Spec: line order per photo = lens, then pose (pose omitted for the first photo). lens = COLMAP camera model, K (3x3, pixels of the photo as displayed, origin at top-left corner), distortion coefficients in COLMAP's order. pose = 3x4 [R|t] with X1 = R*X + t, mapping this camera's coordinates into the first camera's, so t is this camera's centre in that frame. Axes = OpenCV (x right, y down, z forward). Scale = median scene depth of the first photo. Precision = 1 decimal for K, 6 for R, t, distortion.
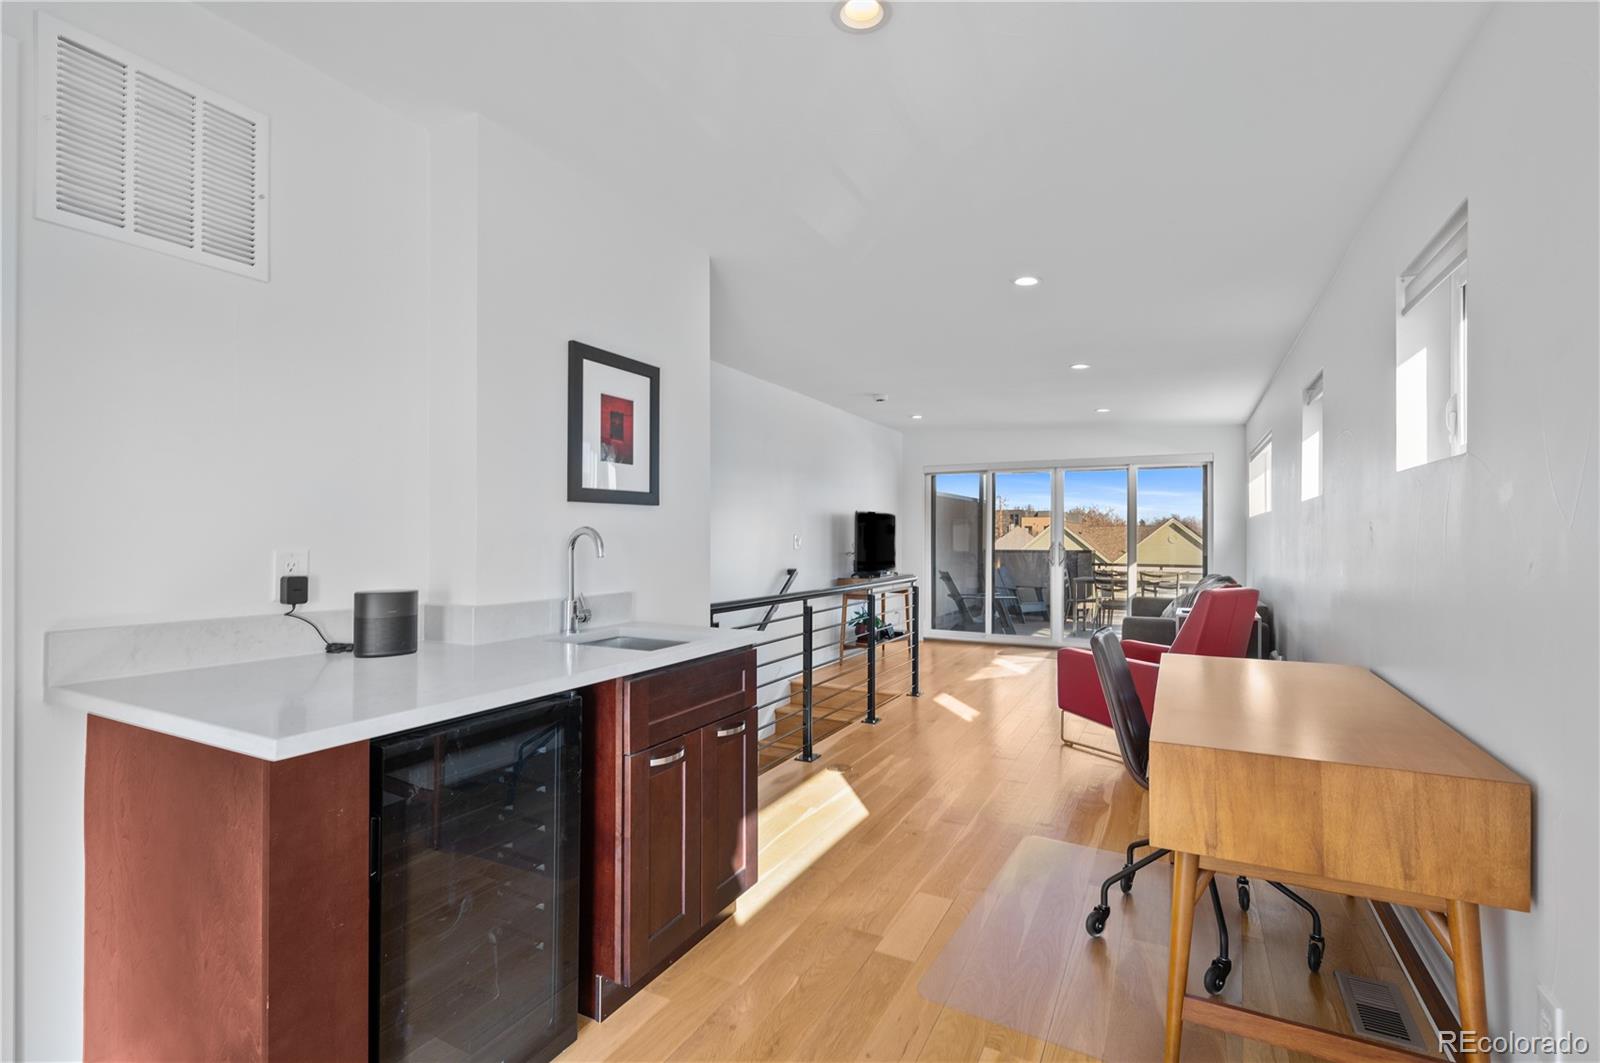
lens RADIAL K [[722.4, 0, 801.8], [0, 722.4, 535.3], [0, 0, 1]] dist [-0.003518, 0.001634]
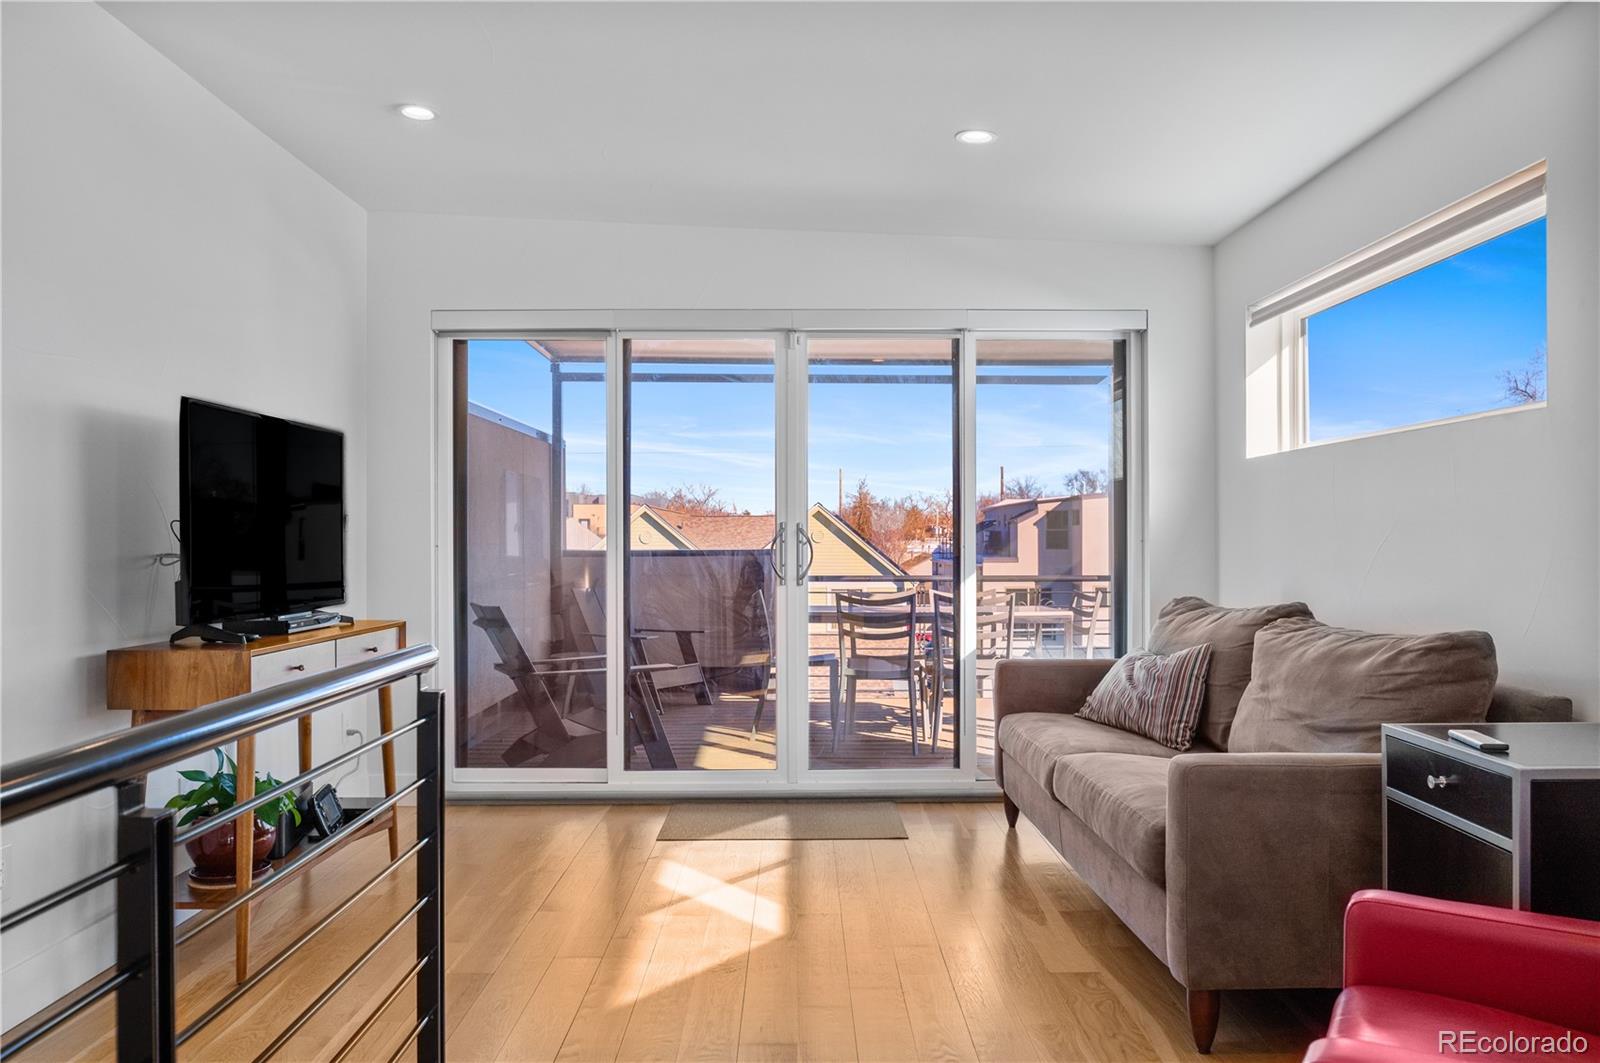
lens RADIAL K [[1167.4, 0, 801.3], [0, 1167.4, 537.3], [0, 0, 1]] dist [0.052389, 0.000928]
pose [[0.882715, -0.002585, 0.469901, 0.061375], [0.000966, 0.999993, 0.003685, 0.014271], [-0.469908, -0.002799, 0.882711, 0.435328]]
